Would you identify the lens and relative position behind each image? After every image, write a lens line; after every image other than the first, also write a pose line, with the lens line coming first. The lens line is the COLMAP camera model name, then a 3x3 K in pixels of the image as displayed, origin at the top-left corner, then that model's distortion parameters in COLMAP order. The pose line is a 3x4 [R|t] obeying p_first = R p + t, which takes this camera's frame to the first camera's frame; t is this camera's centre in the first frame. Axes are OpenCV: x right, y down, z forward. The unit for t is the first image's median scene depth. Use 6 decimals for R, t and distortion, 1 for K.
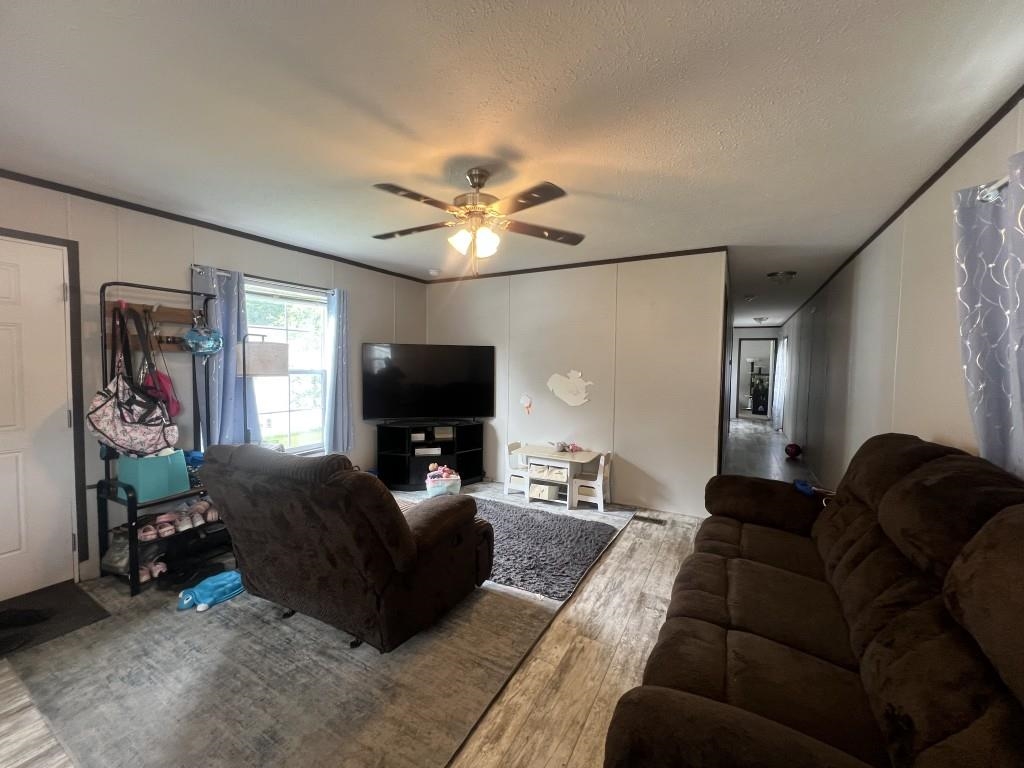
lens RADIAL K [[408.7, 0, 508.9], [0, 408.7, 382.1], [0, 0, 1]] dist [0.001155, -0.000070]
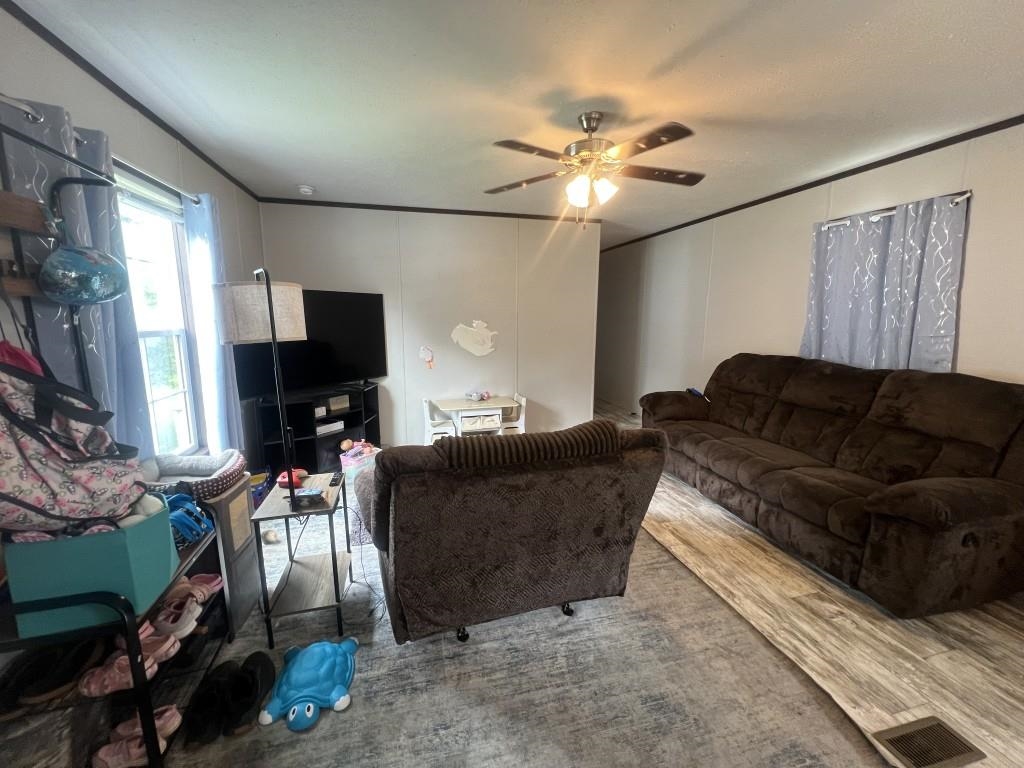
lens RADIAL K [[408.7, 0, 508.9], [0, 408.7, 382.1], [0, 0, 1]] dist [0.001155, -0.000070]
pose [[0.720433, -0.122835, 0.682560, -0.542316], [0.037006, 0.989596, 0.139030, -0.017969], [-0.692537, -0.074903, 0.717483, 0.225748]]
